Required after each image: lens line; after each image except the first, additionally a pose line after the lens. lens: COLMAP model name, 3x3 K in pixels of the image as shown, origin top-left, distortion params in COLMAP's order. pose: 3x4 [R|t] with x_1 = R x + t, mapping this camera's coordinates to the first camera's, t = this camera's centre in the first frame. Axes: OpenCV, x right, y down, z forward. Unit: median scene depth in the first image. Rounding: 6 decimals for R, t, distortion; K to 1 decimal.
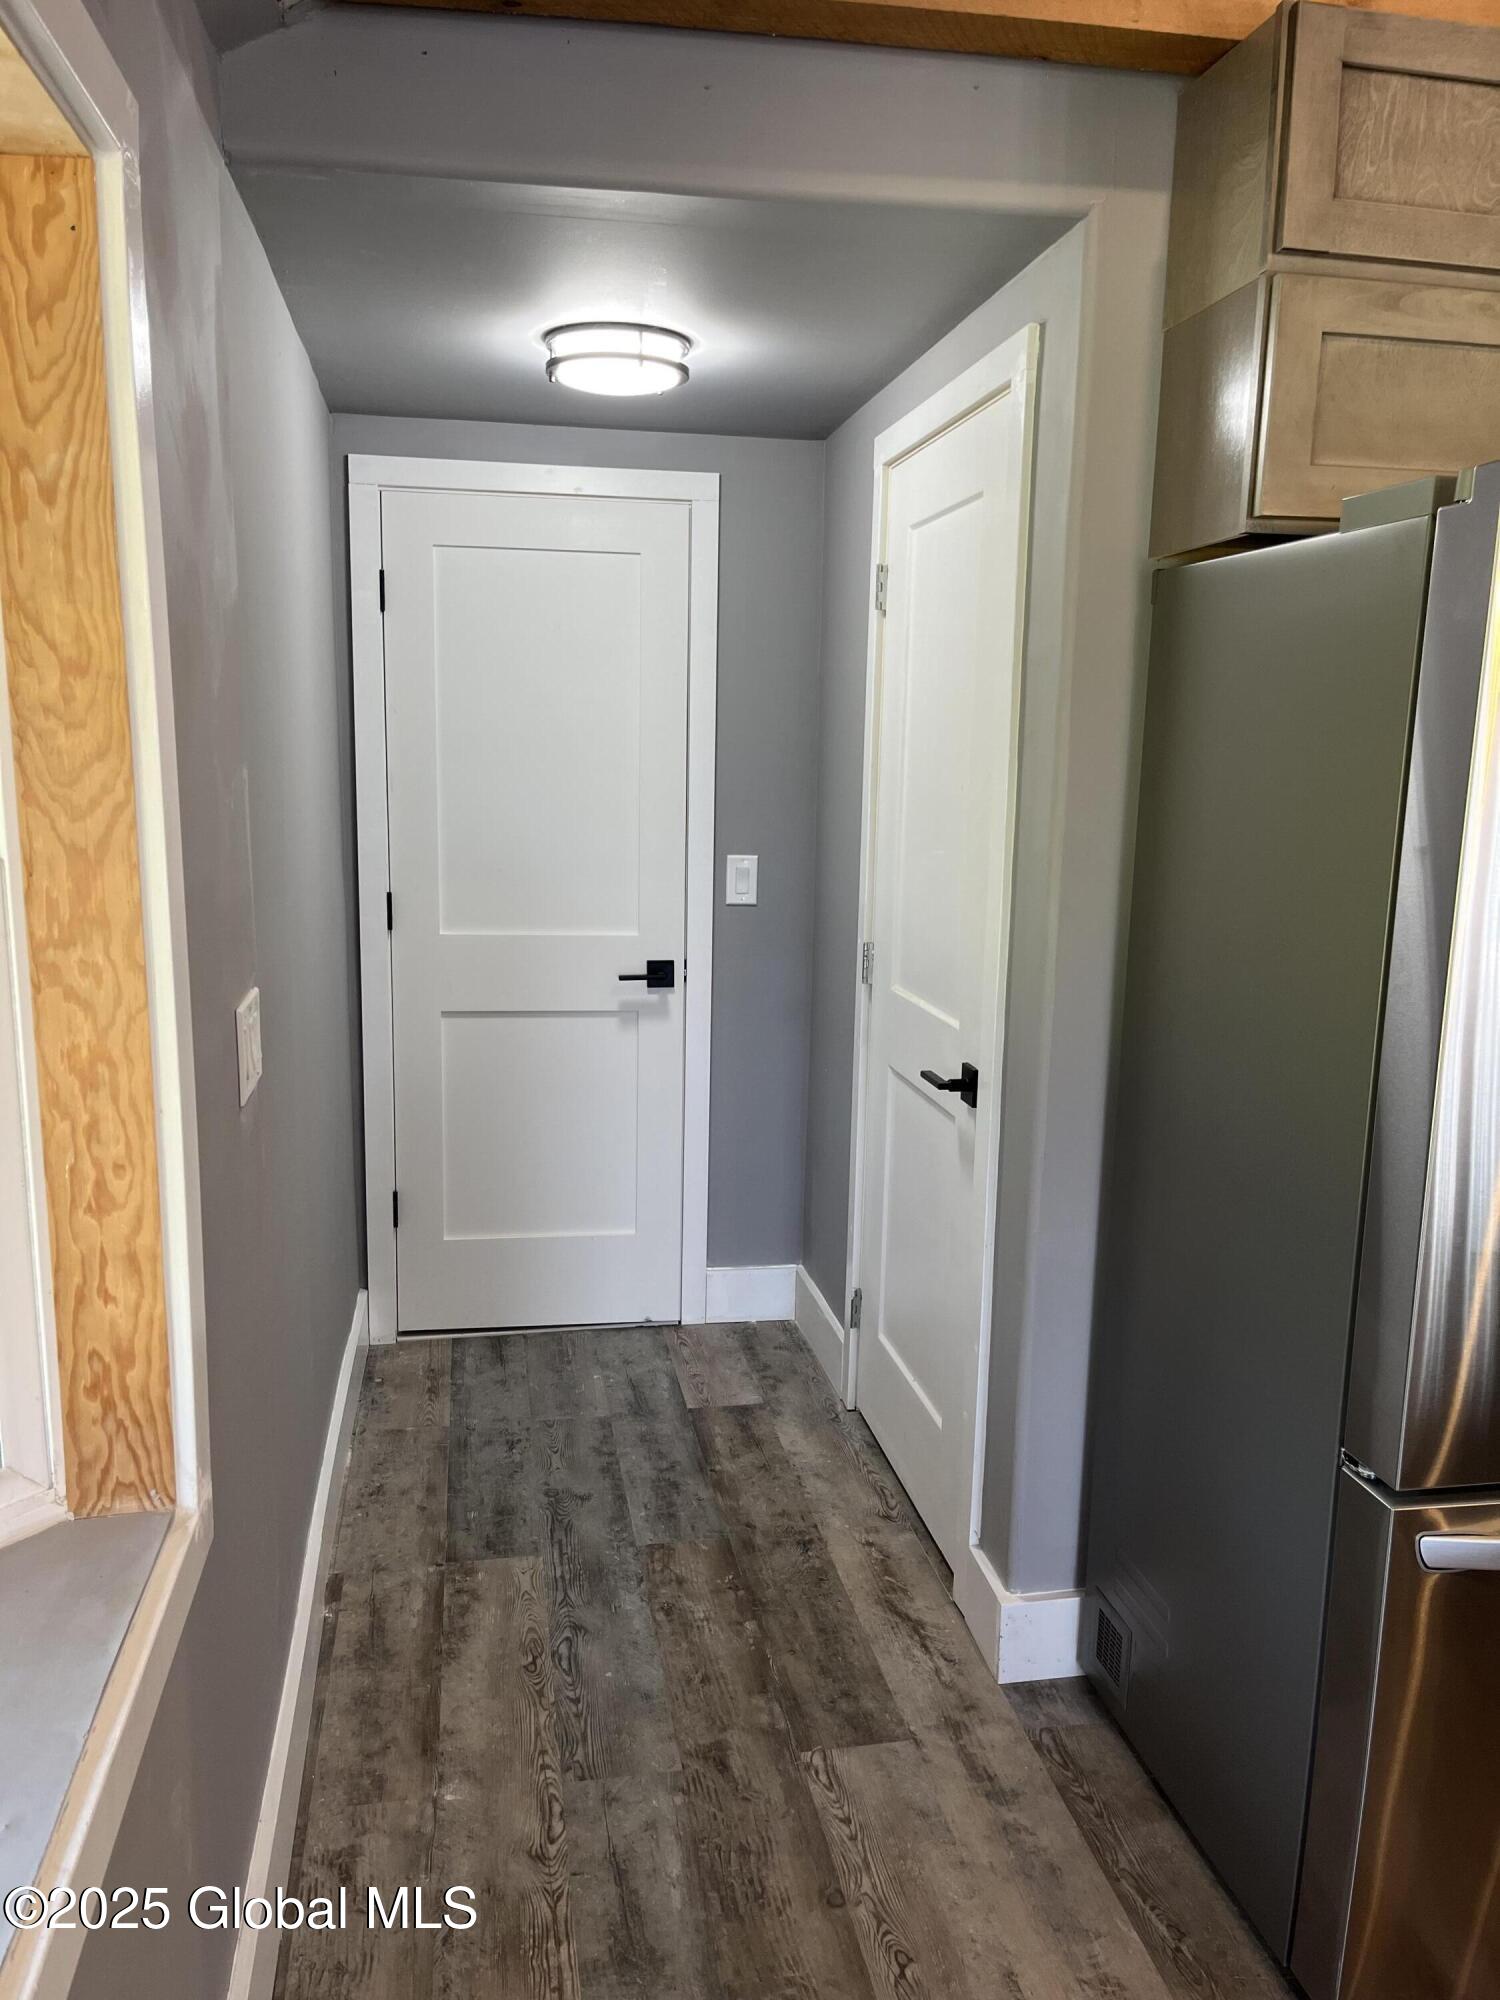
lens RADIAL K [[1524.4, 0, 766.7], [0, 1524.4, 995.0], [0, 0, 1]] dist [0.061838, -0.075786]
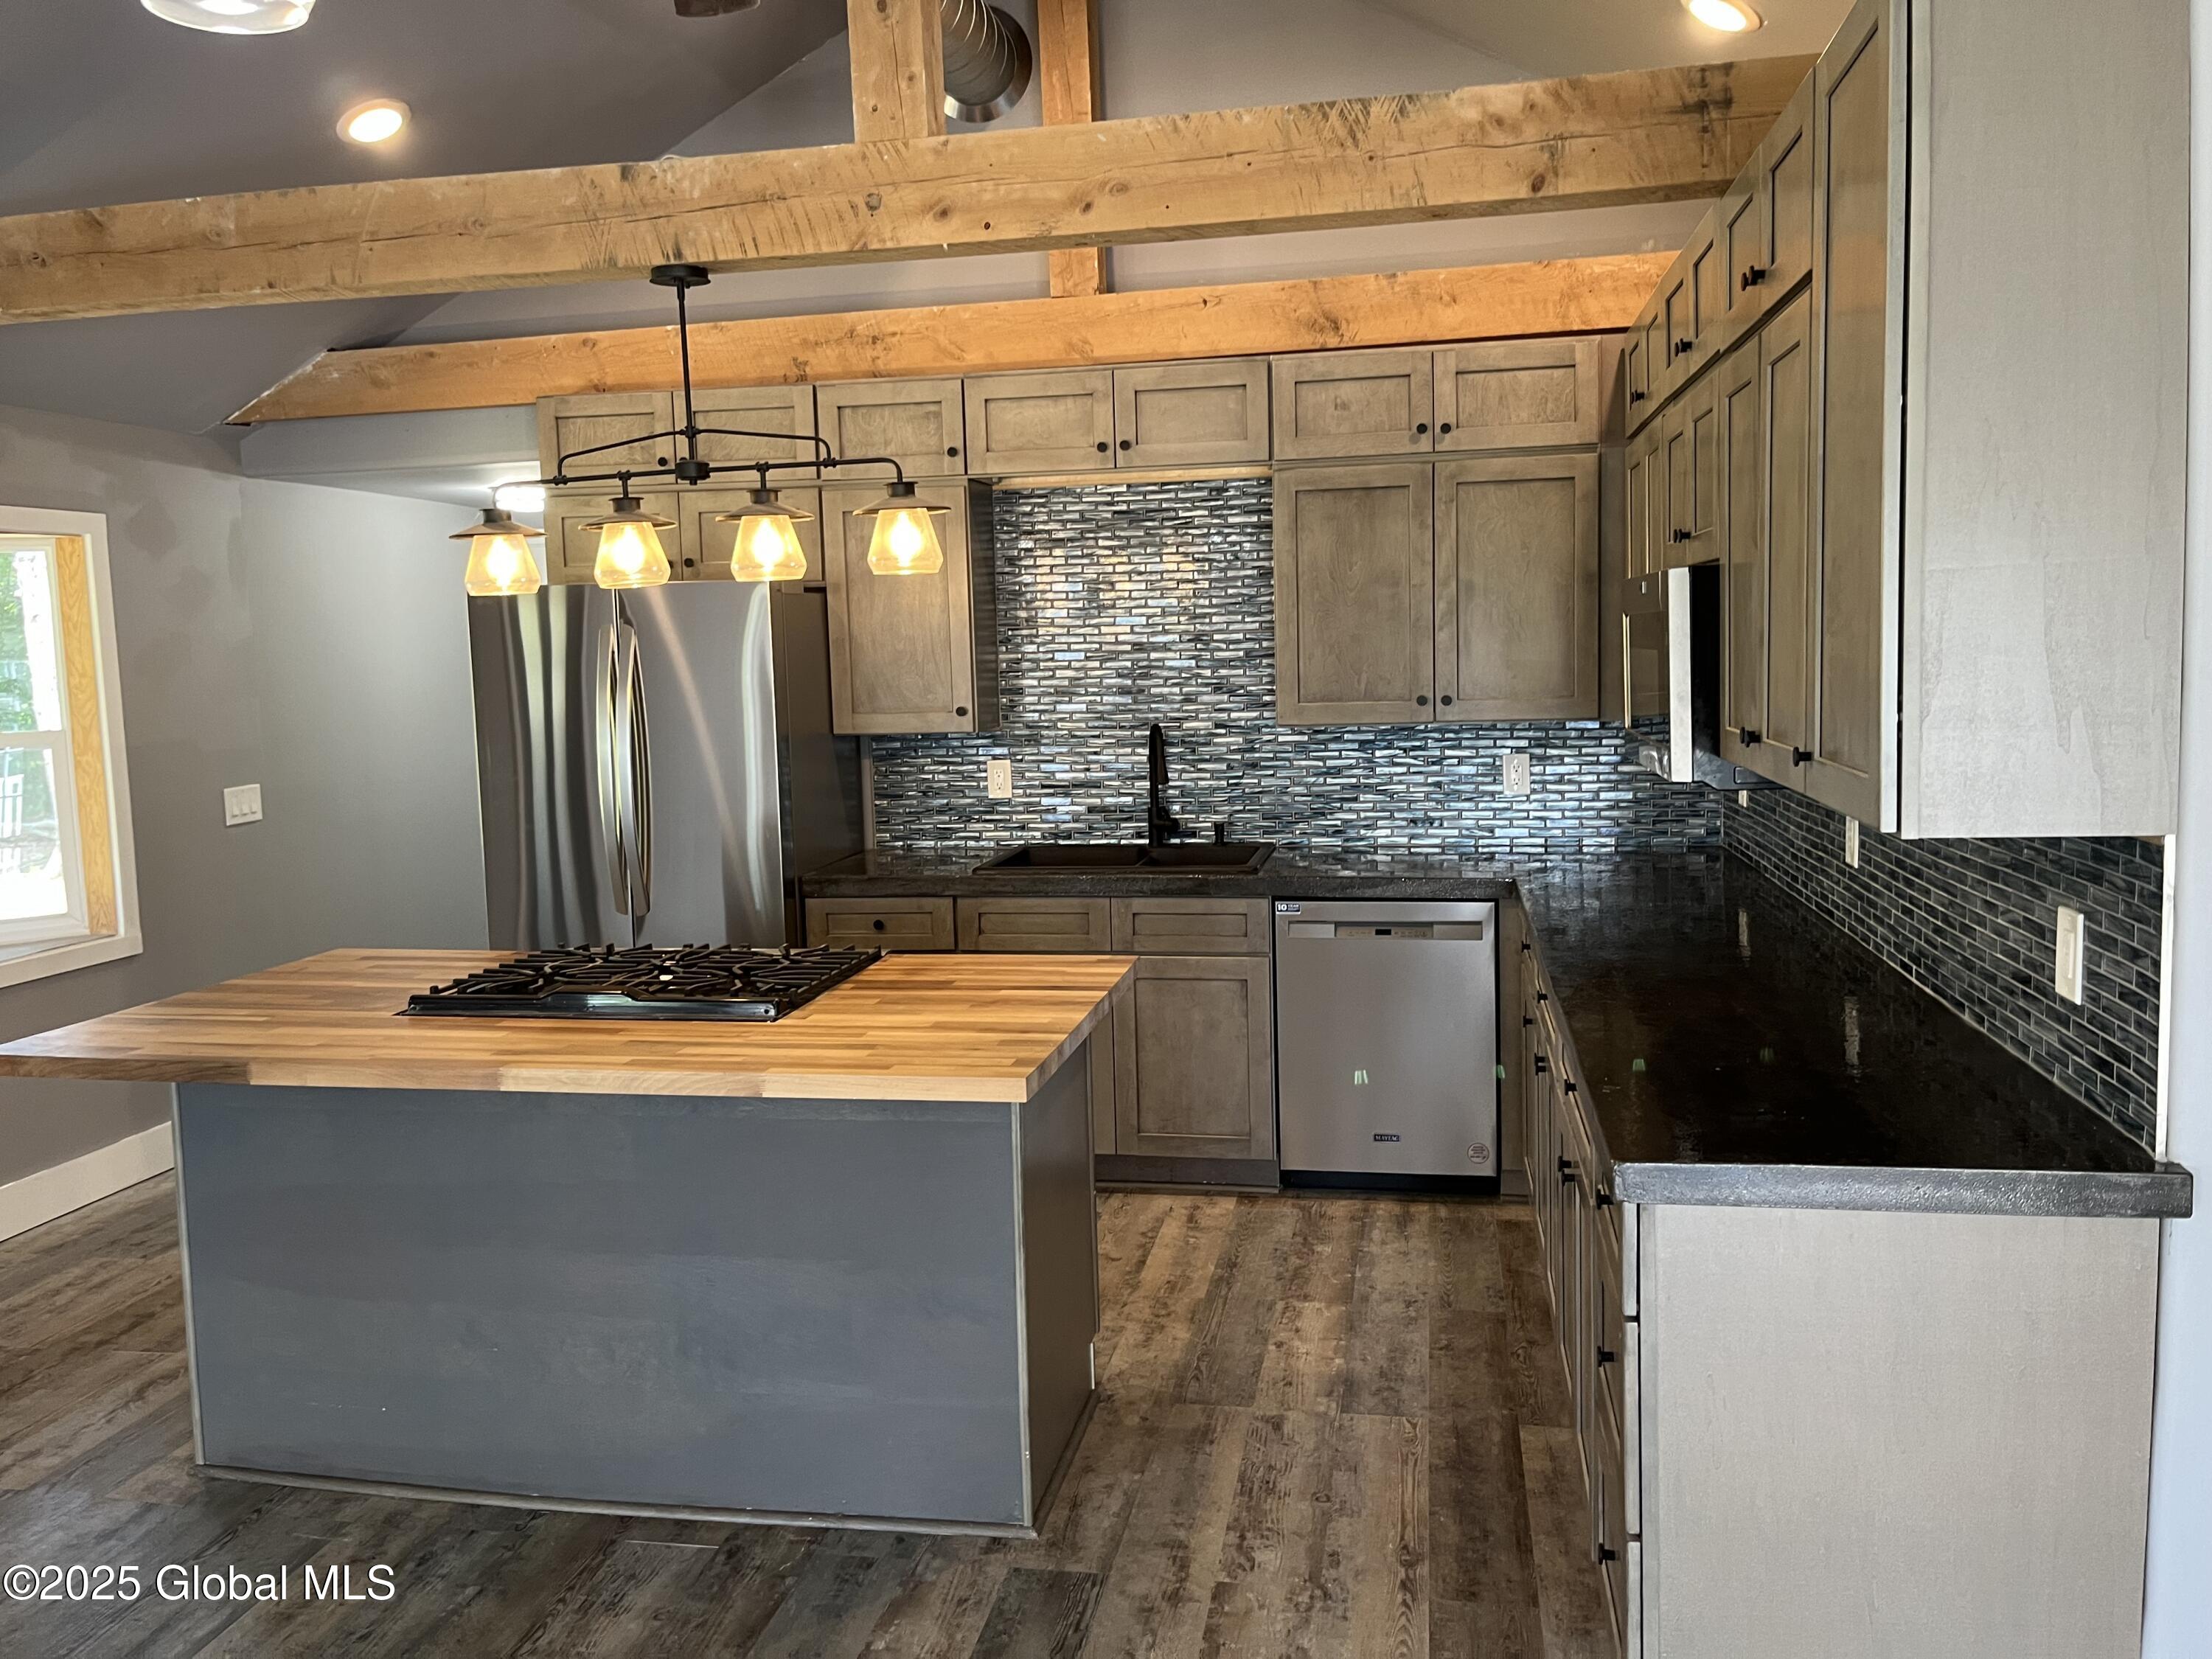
lens RADIAL K [[1685.9, 0, 1093.4], [0, 1685.9, 809.6], [0, 0, 1]] dist [0.061838, -0.075786]
pose [[0.929374, -0.011349, -0.368966, 3.023788], [-0.020657, 0.996362, -0.082679, 0.354773], [0.368562, 0.084461, 0.925758, -1.668875]]
